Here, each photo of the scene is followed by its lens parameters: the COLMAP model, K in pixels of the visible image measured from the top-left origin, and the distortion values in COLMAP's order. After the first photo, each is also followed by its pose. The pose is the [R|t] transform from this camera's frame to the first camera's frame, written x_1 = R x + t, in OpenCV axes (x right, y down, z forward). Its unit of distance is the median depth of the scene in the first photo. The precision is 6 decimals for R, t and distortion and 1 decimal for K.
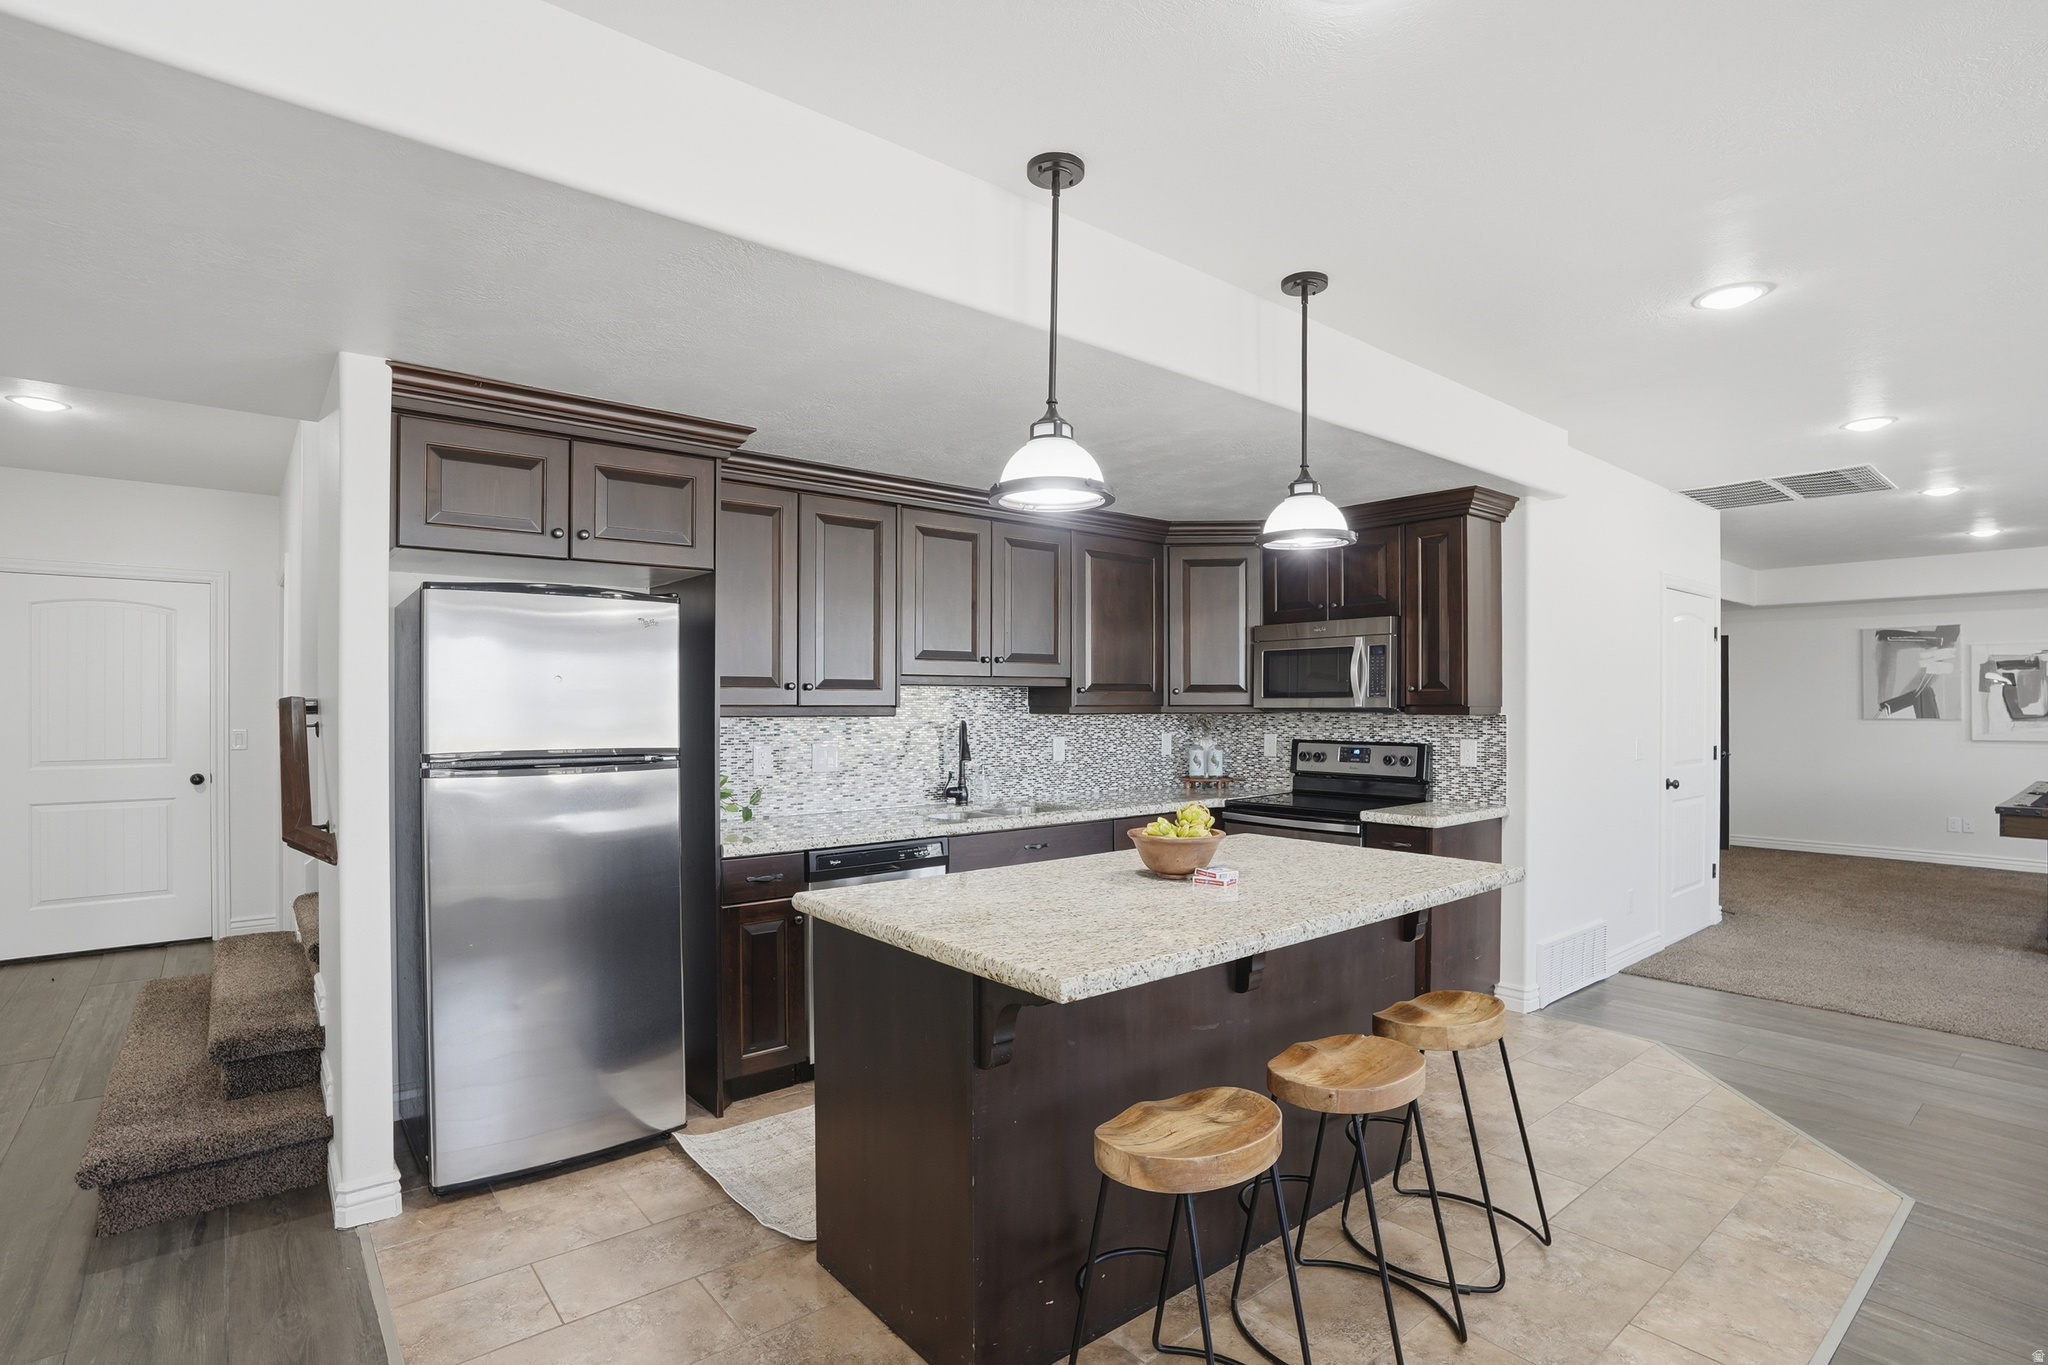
lens RADIAL K [[997.3, 0, 1024.0], [0, 997.3, 682.5], [0, 0, 1]] dist [-0.091076, 0.043125]
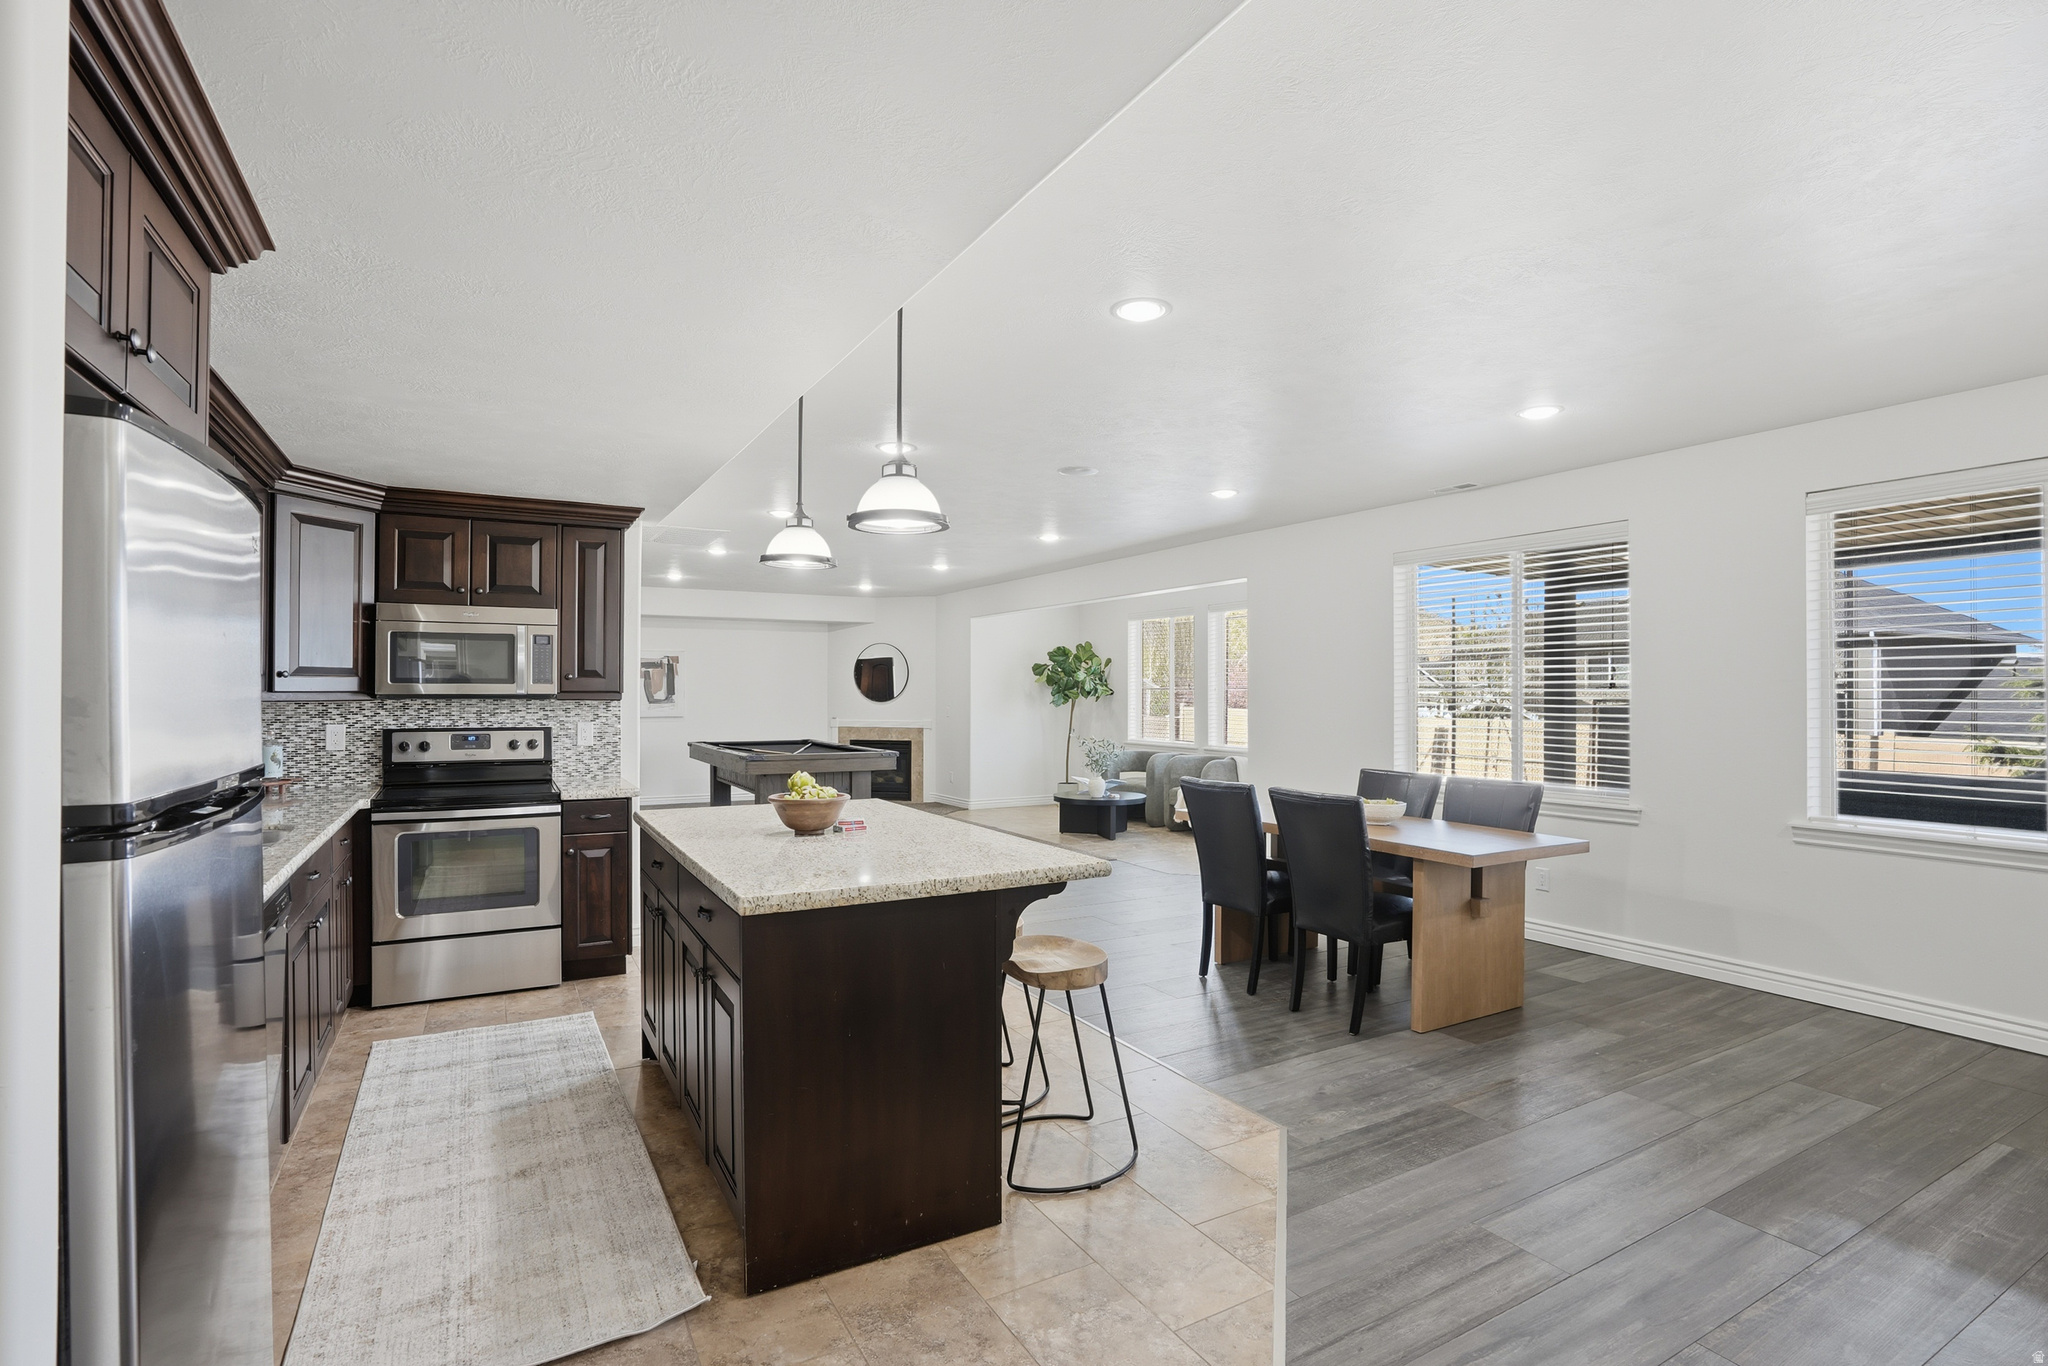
lens RADIAL K [[958.4, 0, 1018.1], [0, 958.4, 685.3], [0, 0, 1]] dist [-0.057726, 0.017091]
pose [[0.178584, 0.007205, 0.983898, -0.517155], [-0.022929, 0.999732, -0.003159, 0.007091], [-0.983657, -0.021996, 0.178701, 0.296913]]
